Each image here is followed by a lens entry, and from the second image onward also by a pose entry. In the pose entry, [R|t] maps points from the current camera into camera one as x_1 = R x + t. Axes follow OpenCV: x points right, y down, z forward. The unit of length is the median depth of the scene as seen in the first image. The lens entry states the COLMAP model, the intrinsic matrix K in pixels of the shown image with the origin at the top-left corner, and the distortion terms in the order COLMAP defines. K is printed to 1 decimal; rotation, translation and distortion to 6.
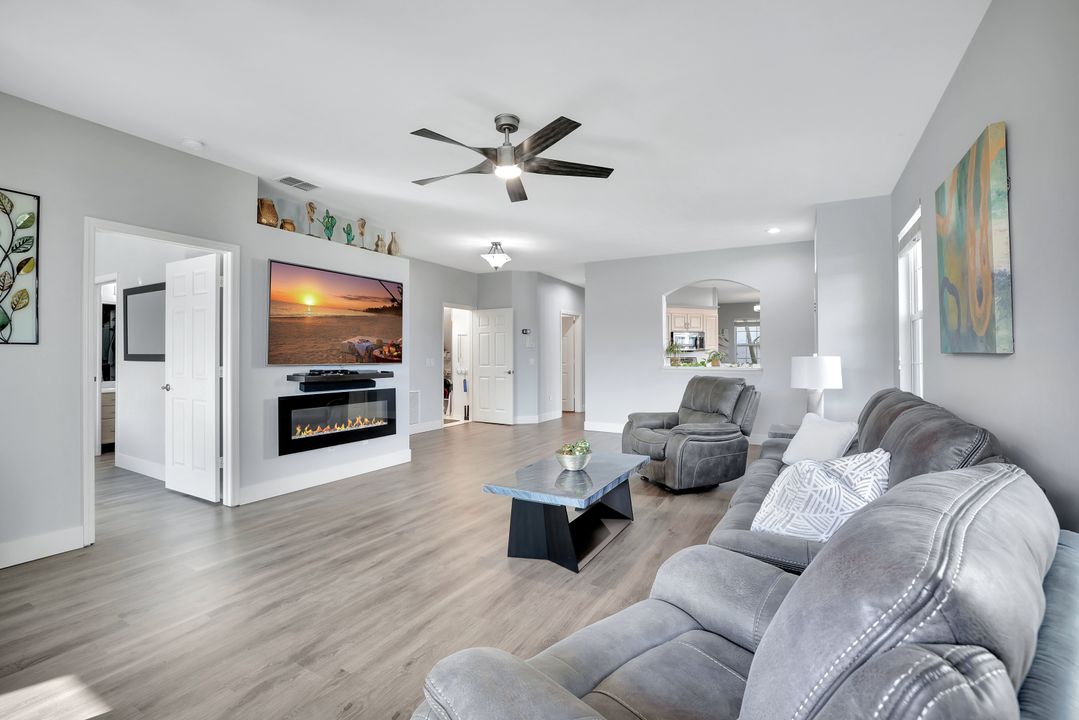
lens RADIAL K [[477.3, 0, 531.8], [0, 477.3, 354.0], [0, 0, 1]] dist [-0.002746, -0.000092]
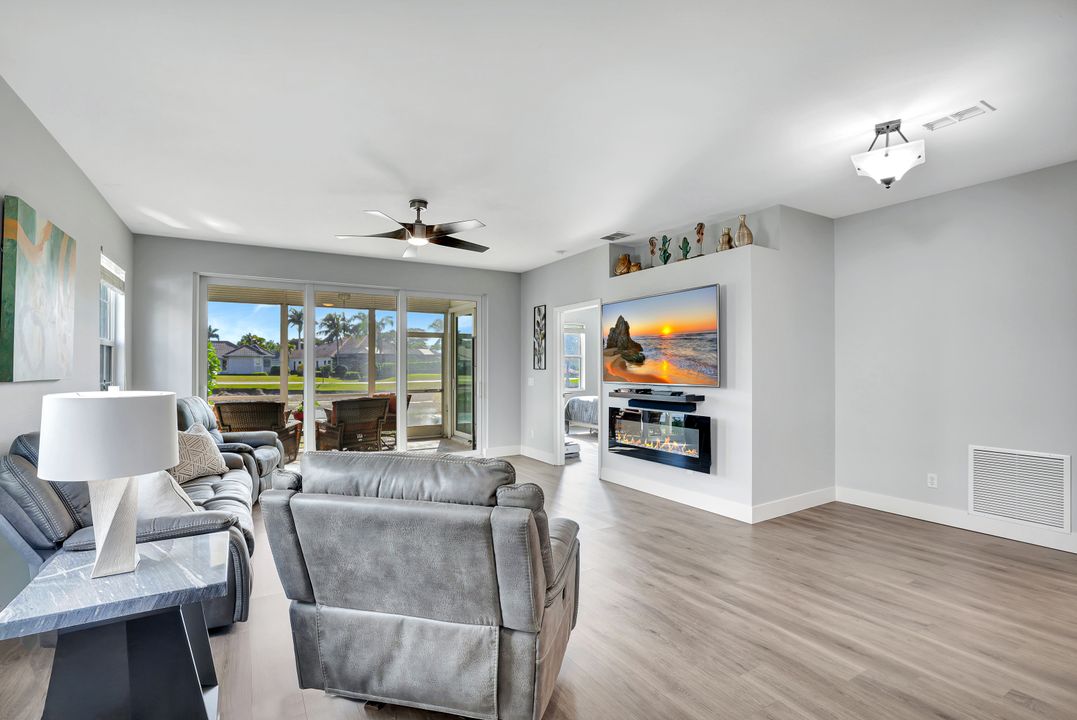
lens RADIAL K [[491.7, 0, 523.6], [0, 491.7, 369.9], [0, 0, 1]] dist [-0.022717, -0.000067]
pose [[-0.487116, -0.001595, -0.873336, 0.628813], [0.009849, 0.999925, -0.007320, -0.004699], [0.873282, -0.012167, -0.487063, 1.191621]]
